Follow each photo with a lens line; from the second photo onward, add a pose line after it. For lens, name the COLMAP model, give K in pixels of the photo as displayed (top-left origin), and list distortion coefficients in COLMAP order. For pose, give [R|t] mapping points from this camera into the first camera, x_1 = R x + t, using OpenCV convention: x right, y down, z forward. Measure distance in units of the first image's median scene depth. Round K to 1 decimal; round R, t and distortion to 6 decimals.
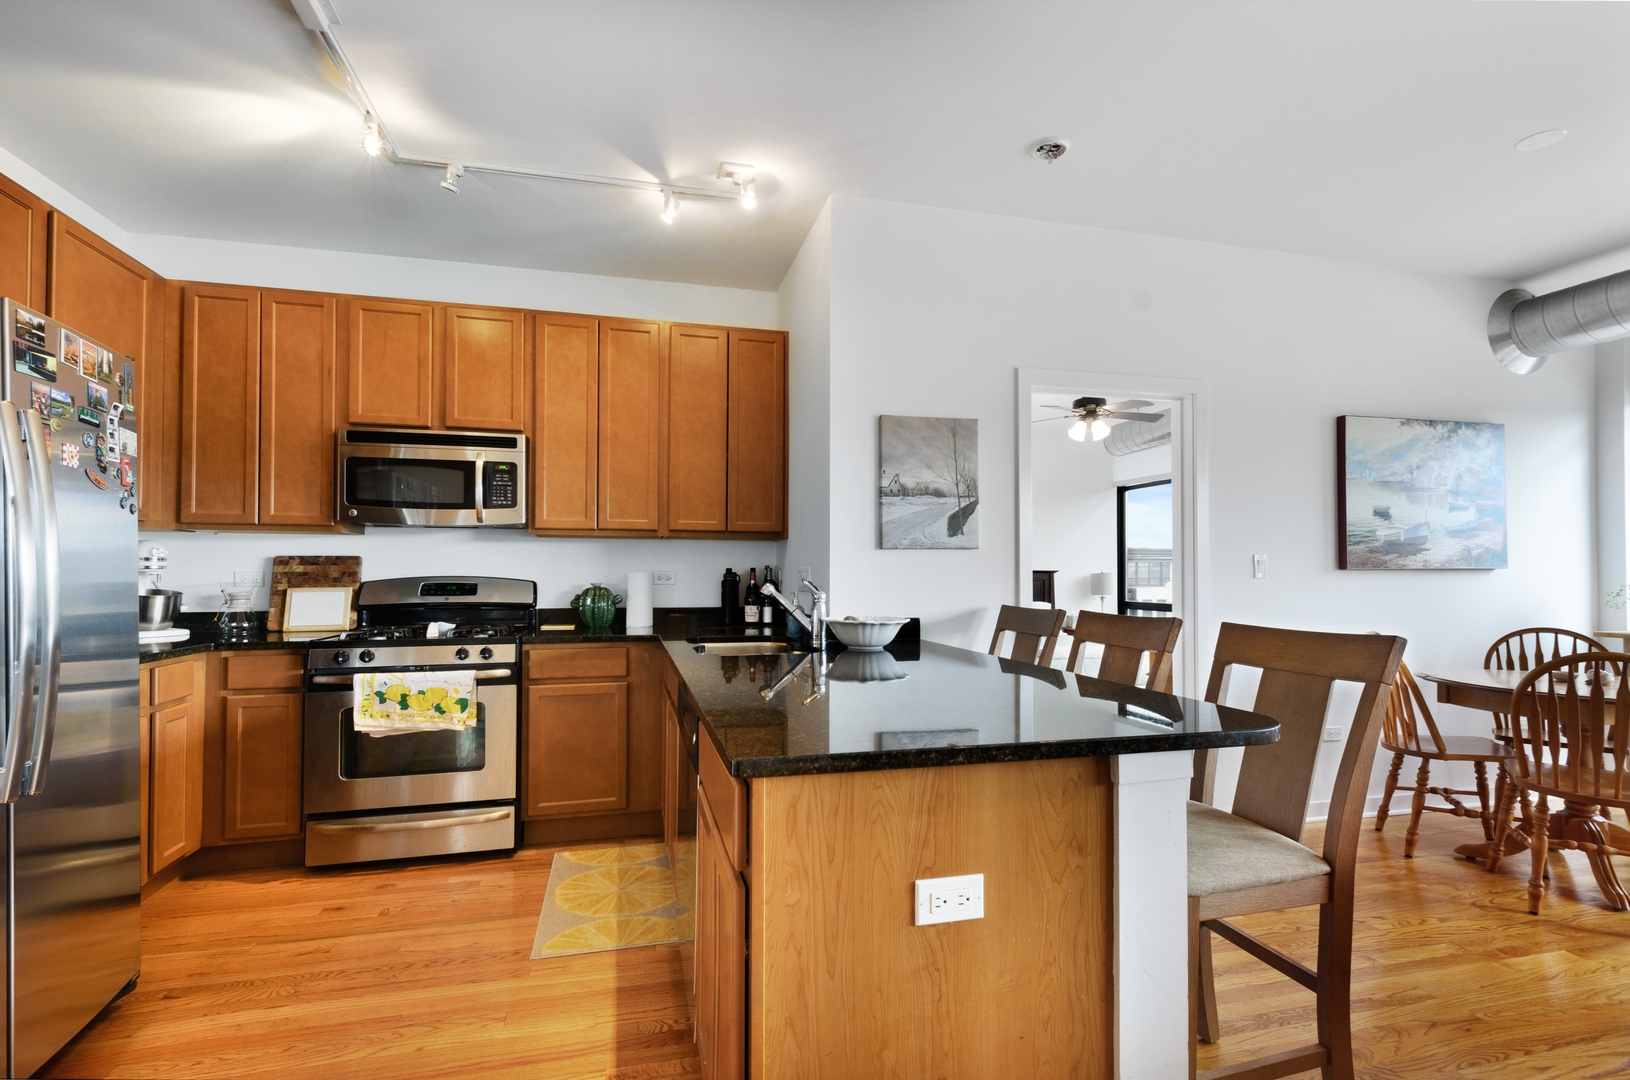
lens RADIAL K [[717.6, 0, 808.8], [0, 717.6, 564.9], [0, 0, 1]] dist [0.006757, -0.000057]
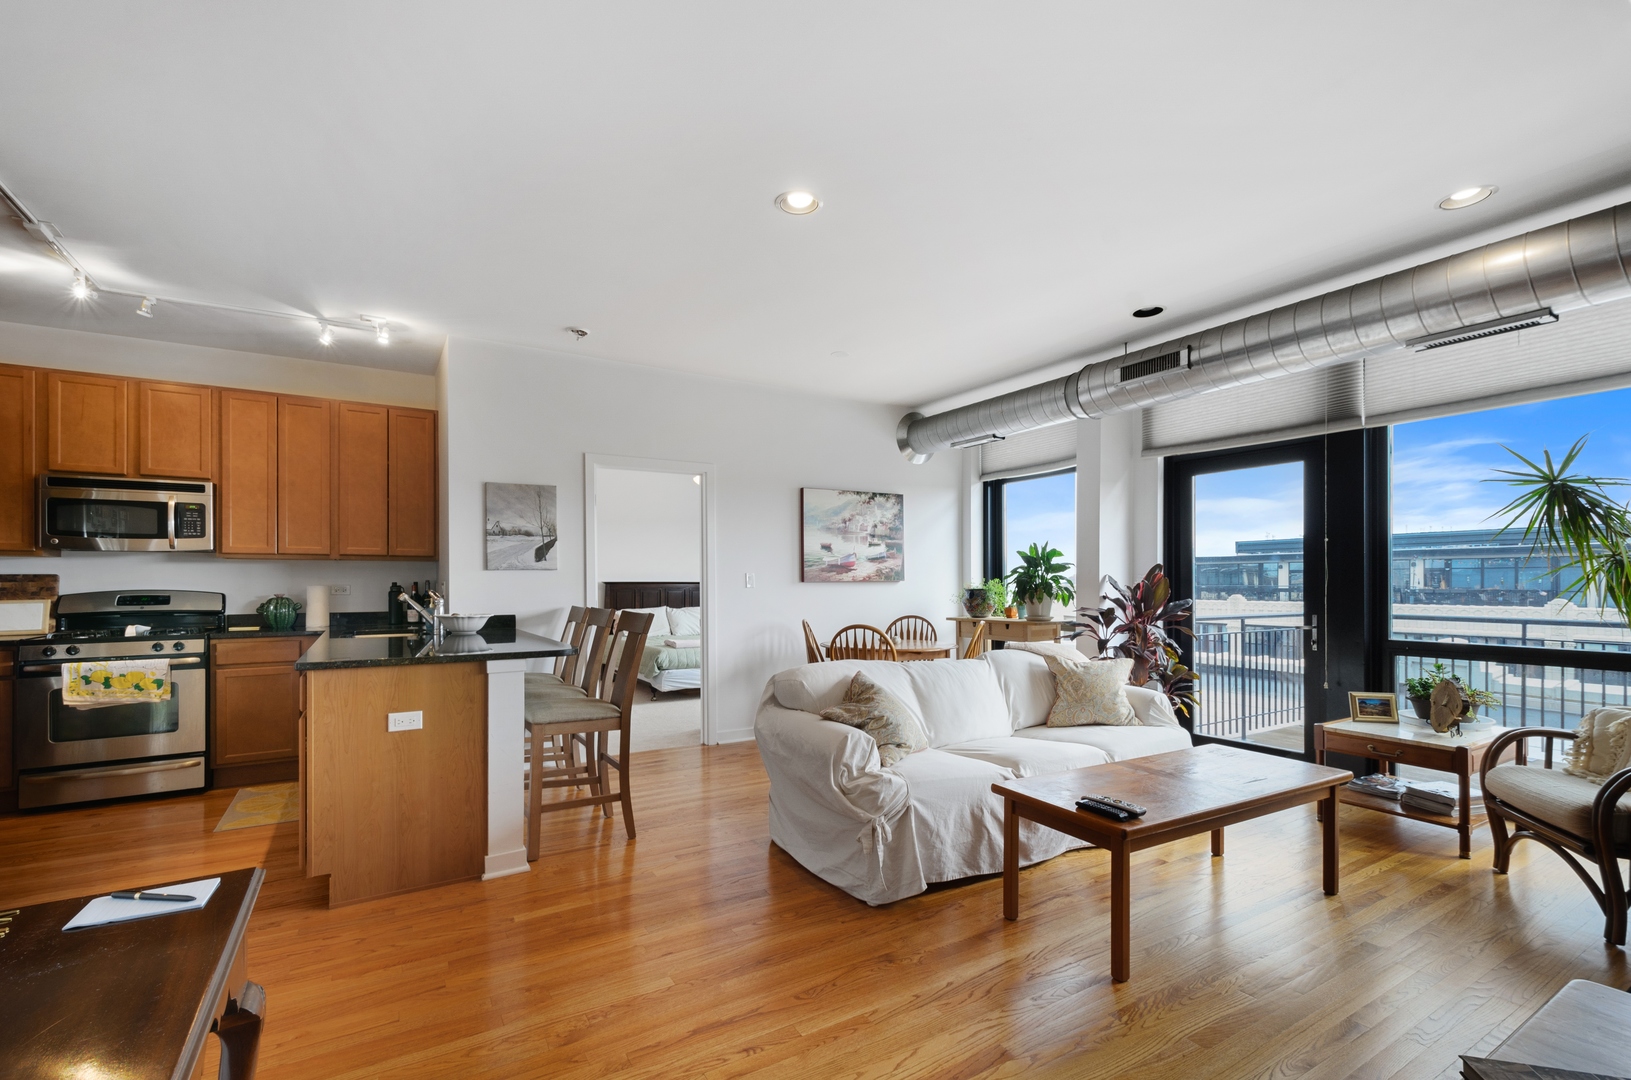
lens RADIAL K [[720.6, 0, 783.9], [0, 720.6, 582.7], [0, 0, 1]] dist [0.001880, -0.000238]
pose [[0.962765, -0.004438, 0.270305, 0.278750], [0.001835, 0.999949, 0.009881, -0.008699], [-0.270335, -0.009017, 0.962724, -0.609128]]
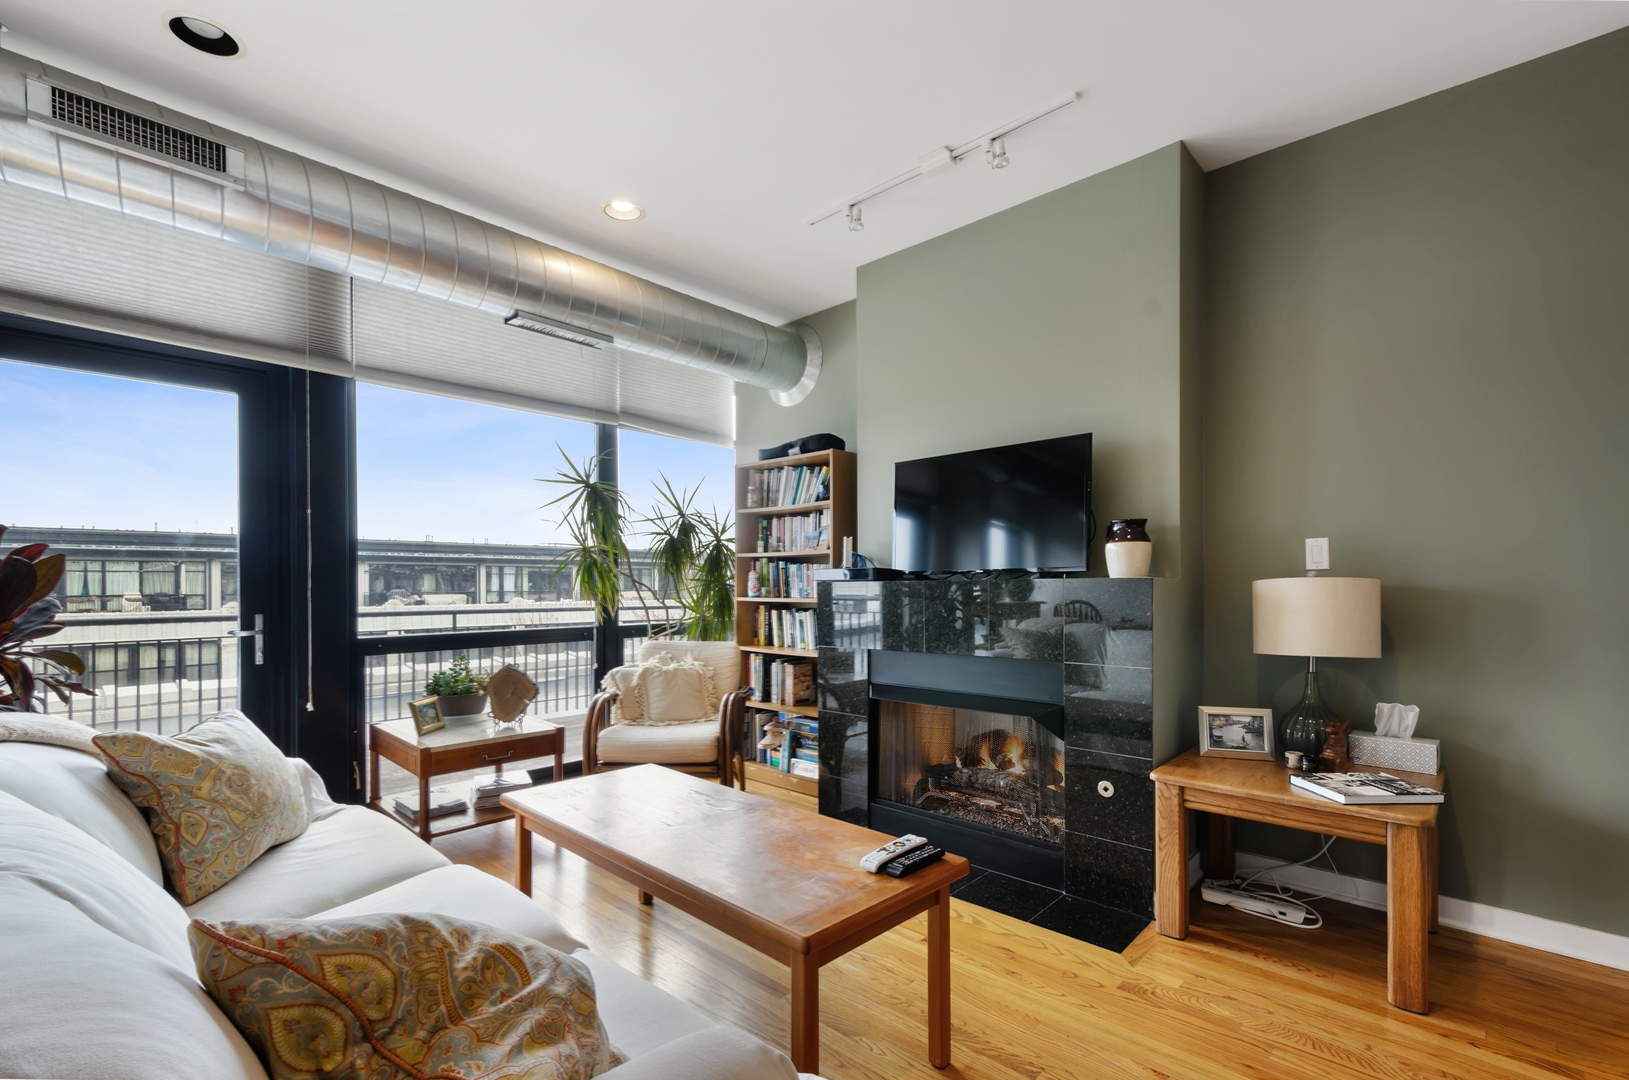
lens RADIAL K [[717.6, 0, 814.6], [0, 717.6, 589.5], [0, 0, 1]] dist [-0.000448, -0.000516]
pose [[-0.550667, -0.004296, 0.834714, 0.384057], [-0.005796, 0.999982, 0.001323, 0.026706], [-0.834705, -0.004109, -0.550682, 0.308221]]
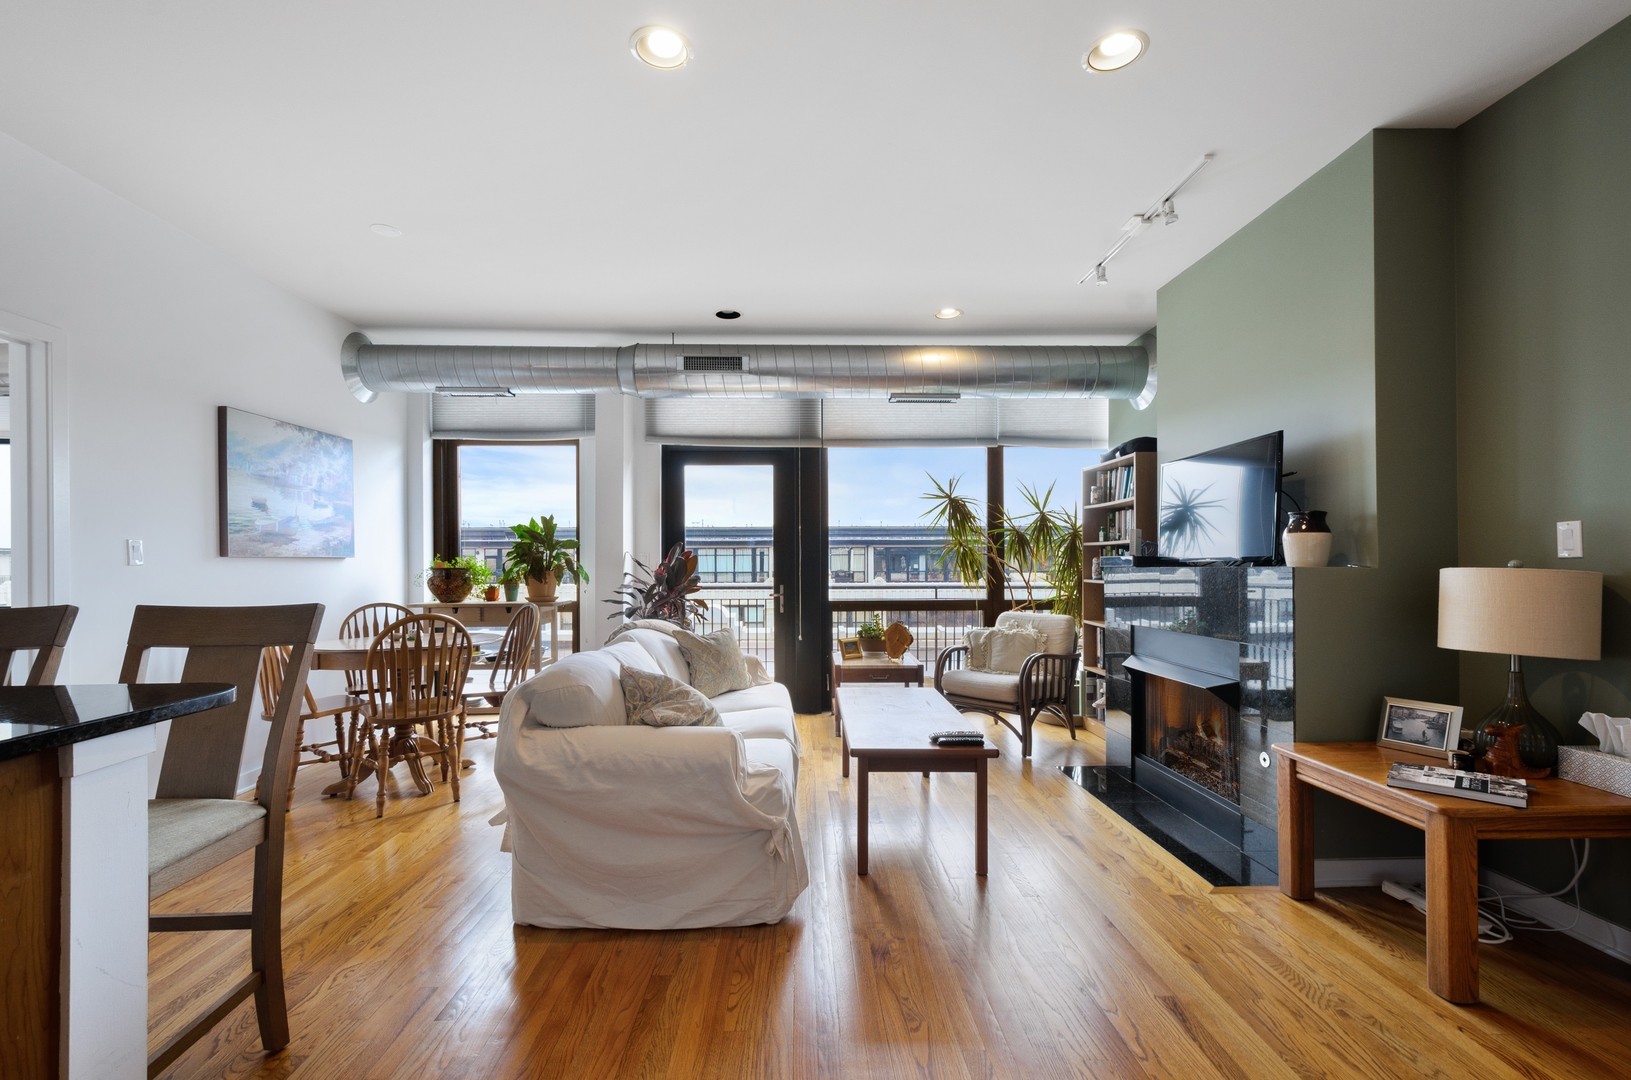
lens RADIAL K [[728.6, 0, 815.1], [0, 728.6, 565.5], [0, 0, 1]] dist [-0.000575, -0.000323]
pose [[0.209586, -0.002529, 0.977787, -0.100725], [-0.005705, 0.999976, 0.003809, 0.010960], [-0.977774, -0.006377, 0.209567, -0.040149]]
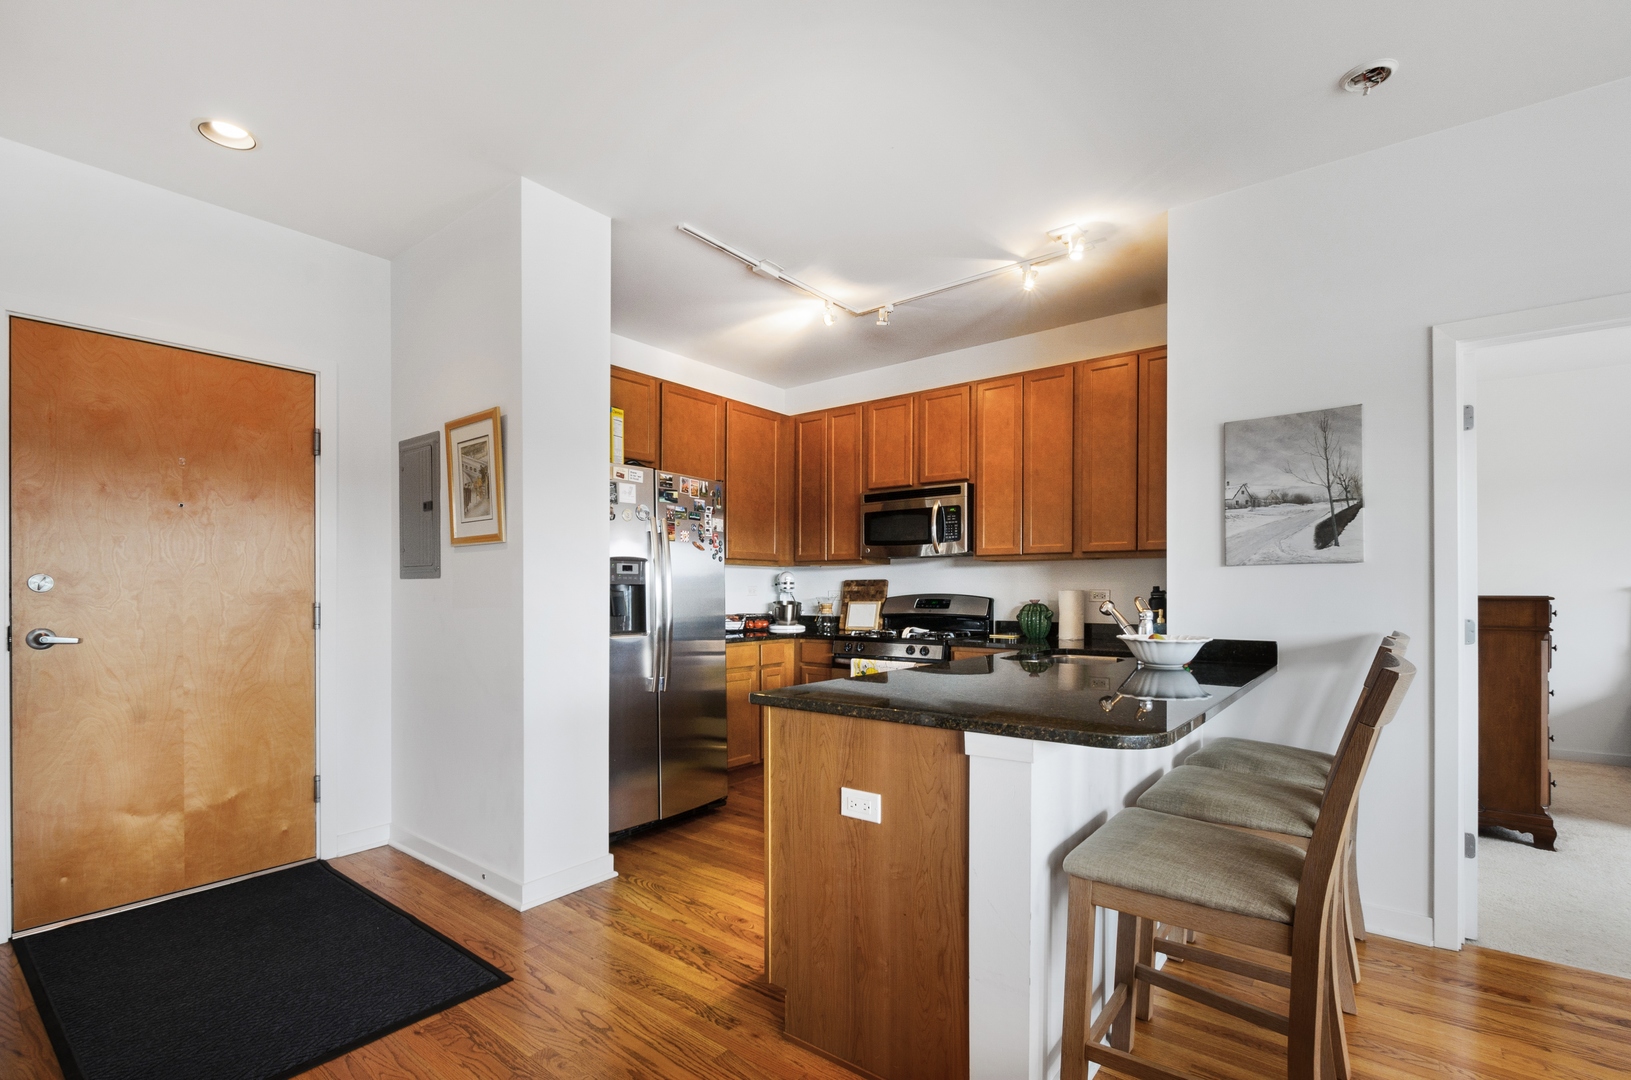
lens RADIAL K [[733.2, 0, 813.8], [0, 733.2, 595.2], [0, 0, 1]] dist [-0.001089, -0.000397]
pose [[0.617036, 0.003428, -0.786928, 0.494704], [0.010688, 0.999862, 0.012736, -0.001579], [0.786862, -0.016269, 0.616914, -0.014109]]
